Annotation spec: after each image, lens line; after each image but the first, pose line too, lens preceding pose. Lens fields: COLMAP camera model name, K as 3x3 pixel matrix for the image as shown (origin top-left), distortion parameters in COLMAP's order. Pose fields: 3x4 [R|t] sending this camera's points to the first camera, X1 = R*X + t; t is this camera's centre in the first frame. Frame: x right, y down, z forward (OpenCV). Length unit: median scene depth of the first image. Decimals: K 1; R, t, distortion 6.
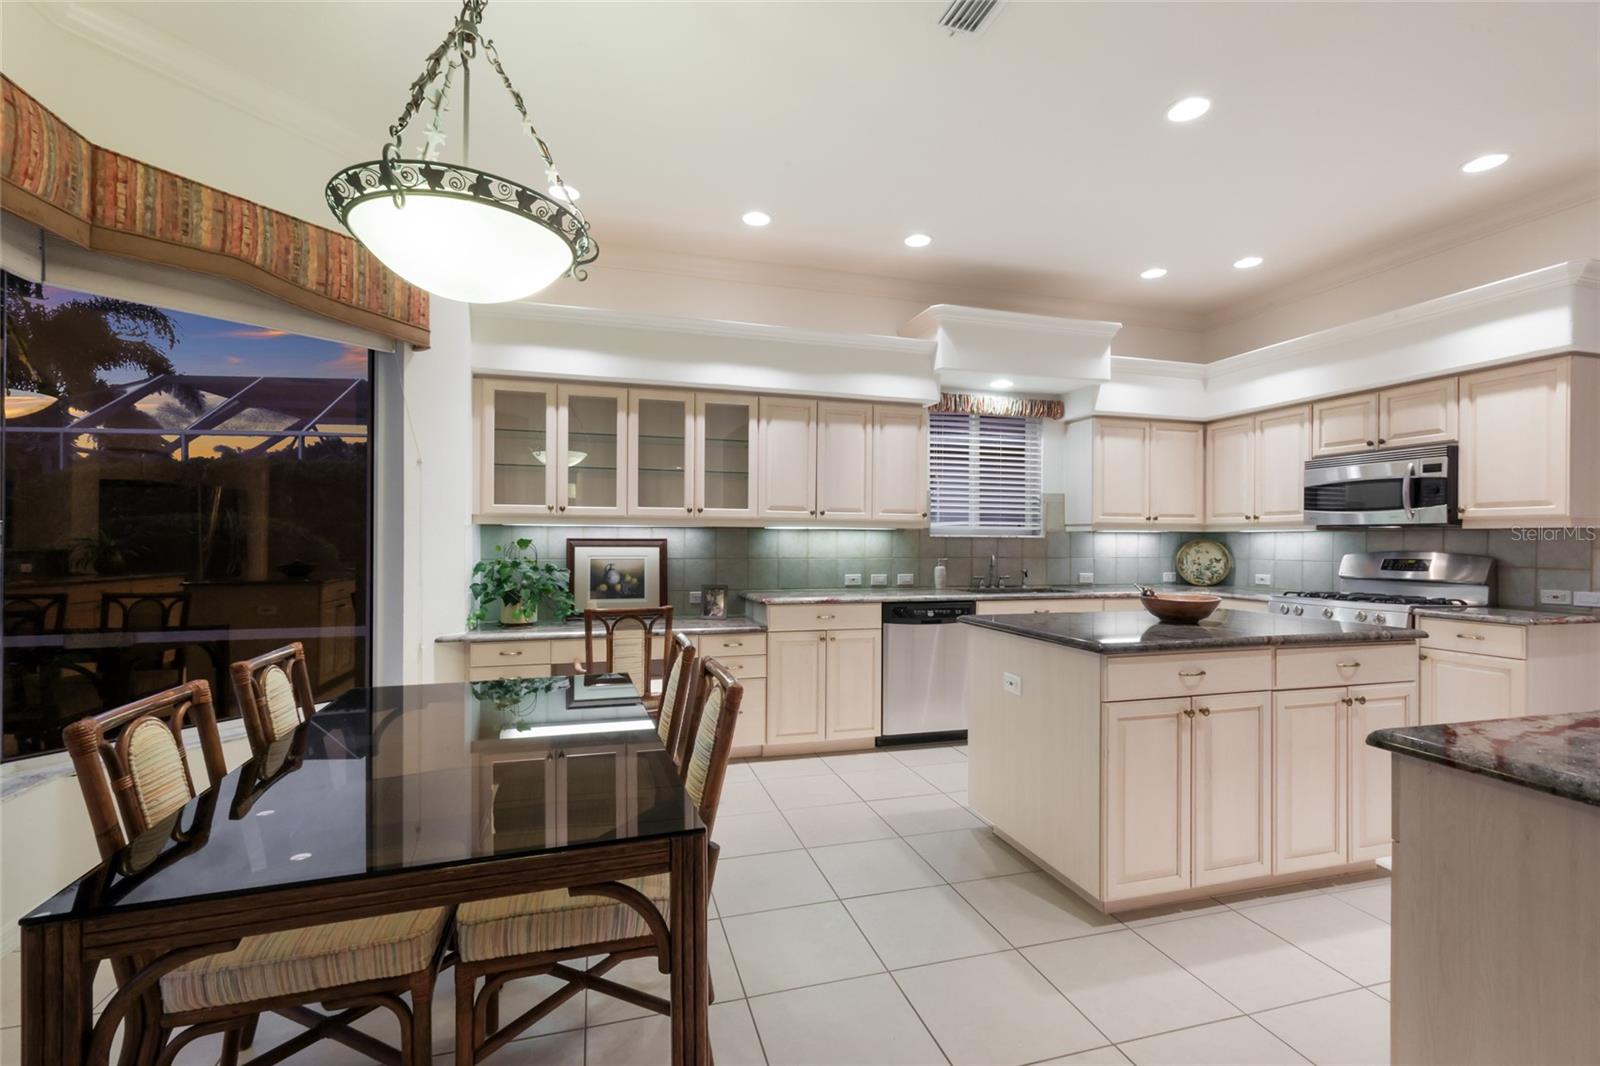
lens RADIAL K [[687.3, 0, 800.0], [0, 687.3, 533.0], [0, 0, 1]] dist [0.002061, 0.000181]
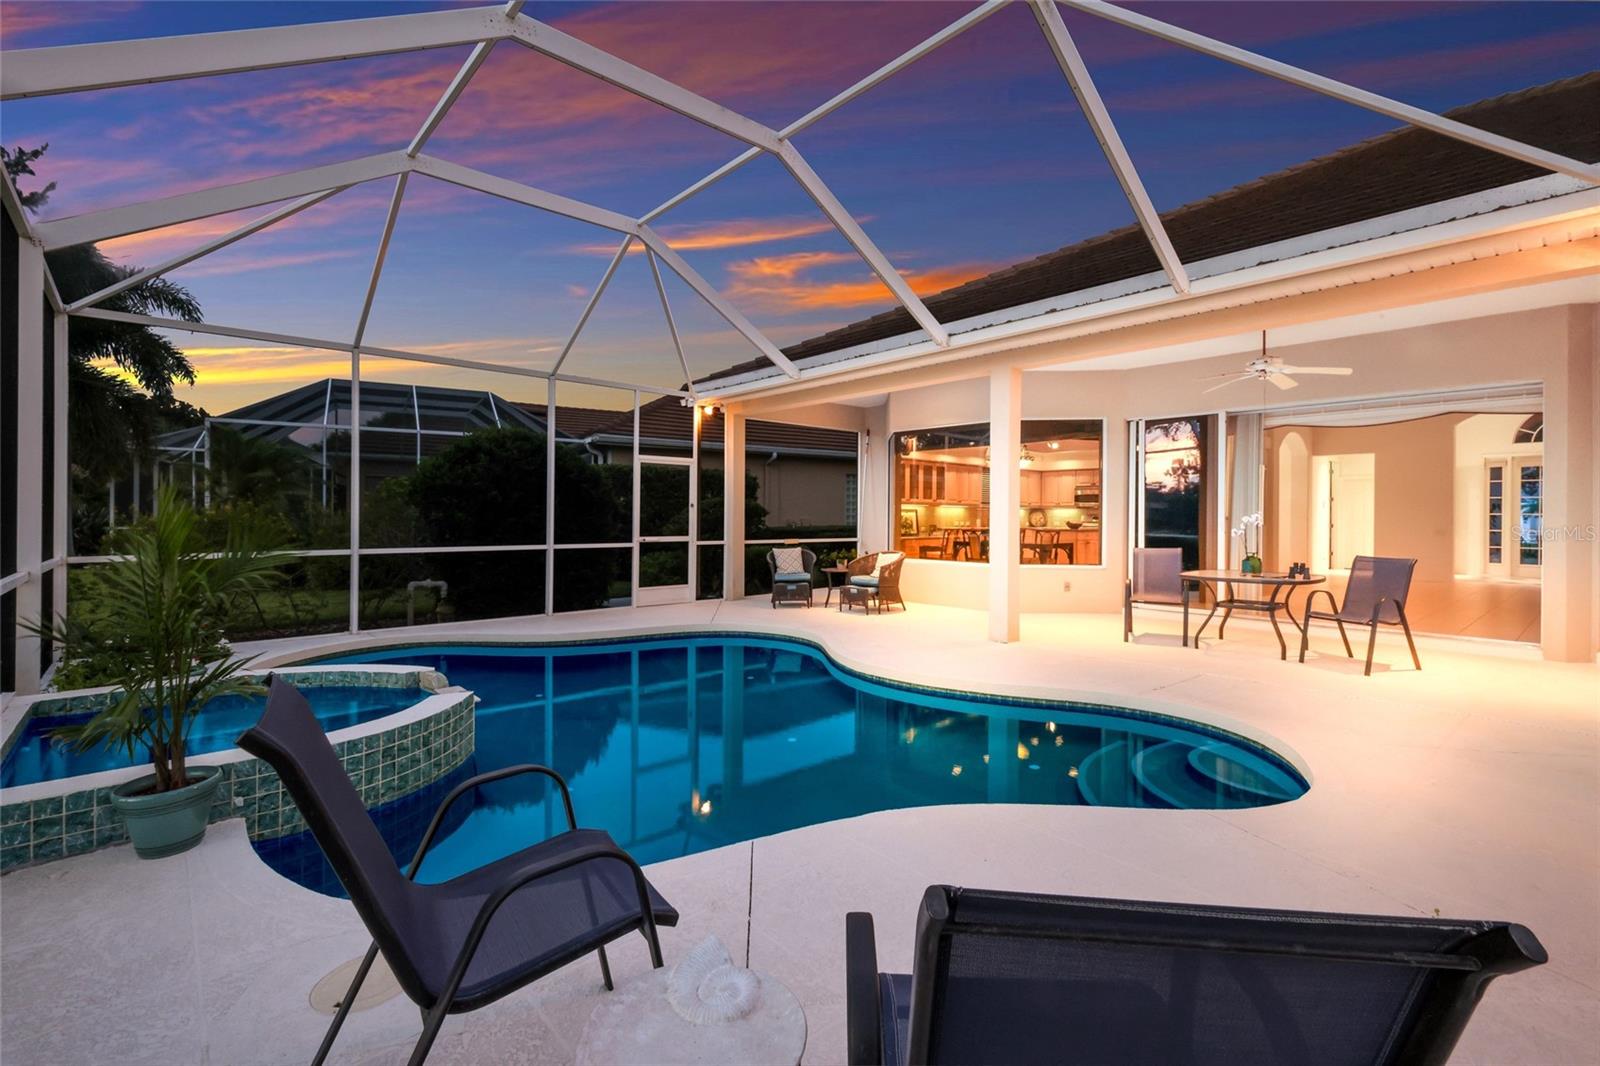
lens RADIAL K [[714.2, 0, 800.0], [0, 714.2, 533.0], [0, 0, 1]] dist [0.001540, -0.000042]
pose [[0.896751, -0.010012, 0.442423, -2.063739], [0.003964, 0.999886, 0.014592, 0.065998], [-0.442518, -0.011332, 0.896688, -1.599865]]
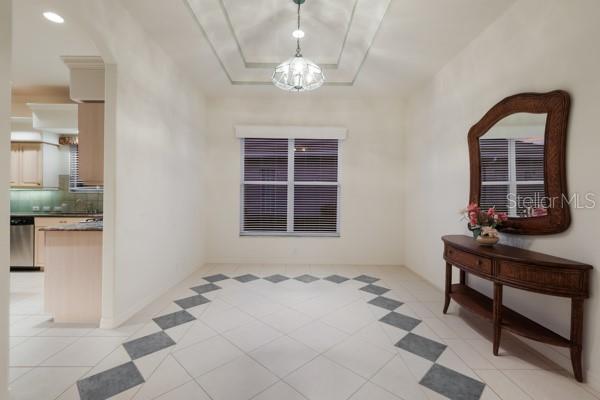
lens RADIAL K [[267.8, 0, 300.0], [0, 267.8, 200.0], [0, 0, 1]] dist [0.001540, -0.000042]
pose [[0.965514, 0.000650, -0.260350, 1.475382], [0.003217, 0.999891, 0.014425, 0.024262], [0.260331, -0.014765, 0.965406, 0.281299]]
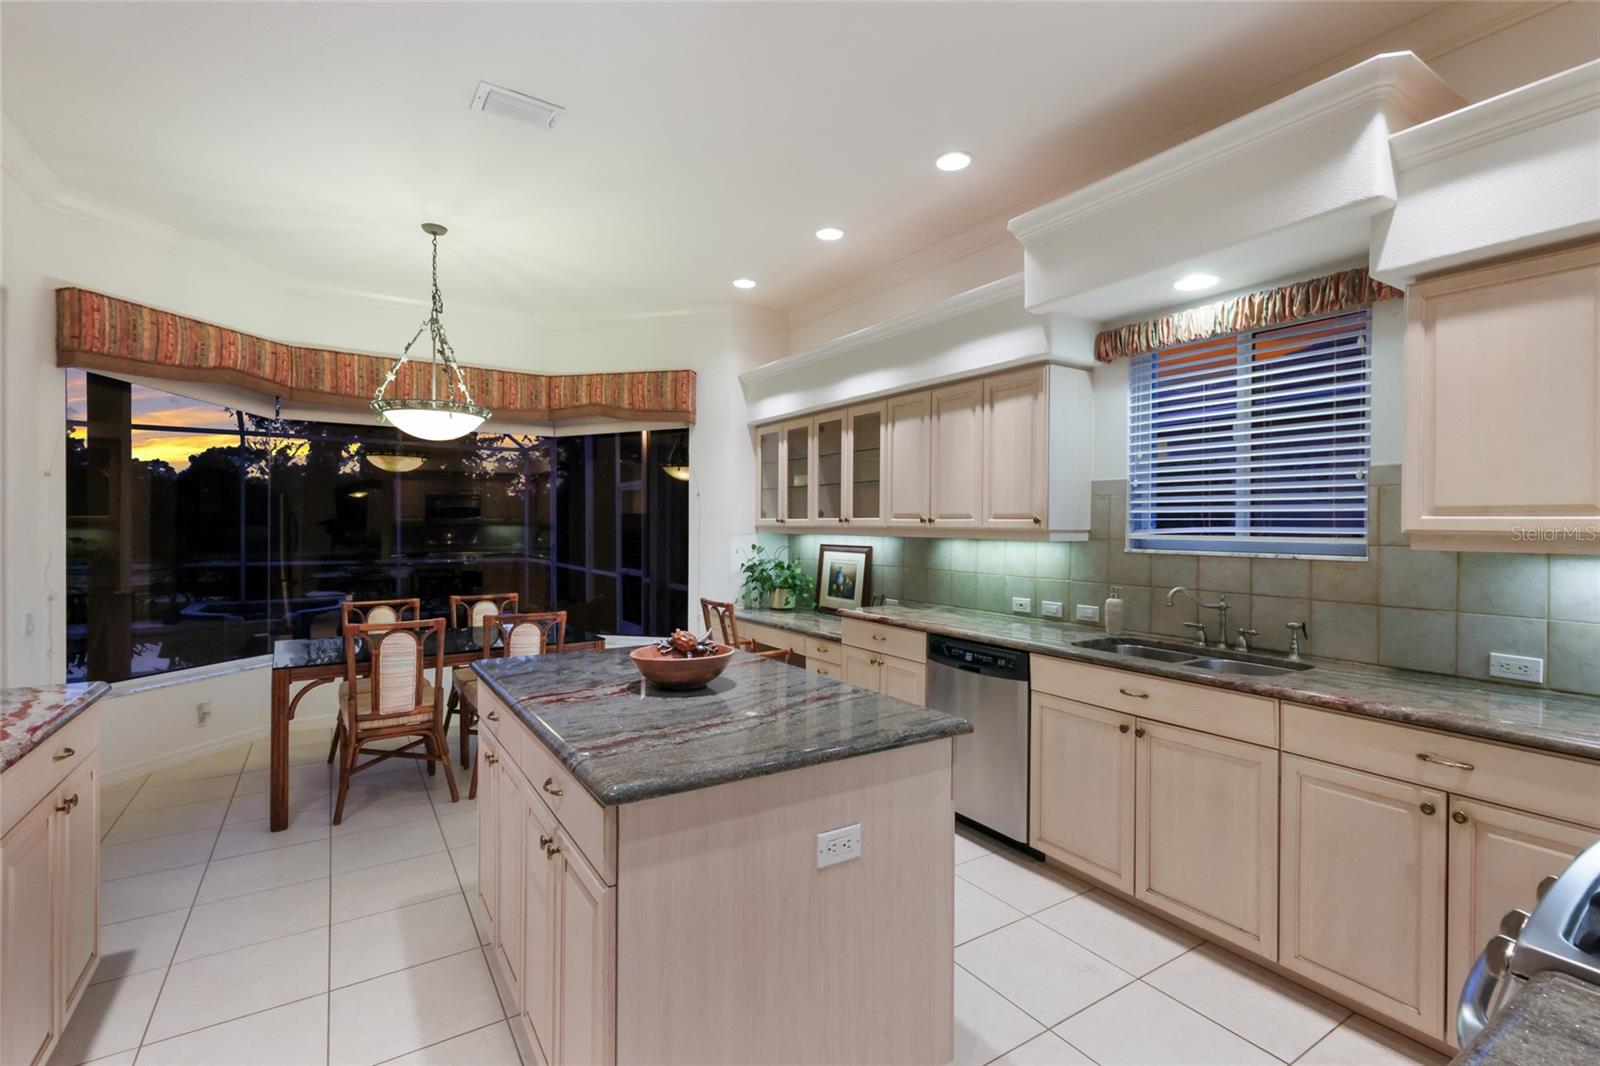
lens RADIAL K [[722.5, 0, 800.0], [0, 722.5, 519.7], [0, 0, 1]] dist [0.001880, 0.000168]
pose [[0.294577, -0.010286, -0.955572, 0.847033], [0.005142, 0.999945, -0.009178, -0.022786], [0.955614, -0.002210, 0.294614, 0.578719]]
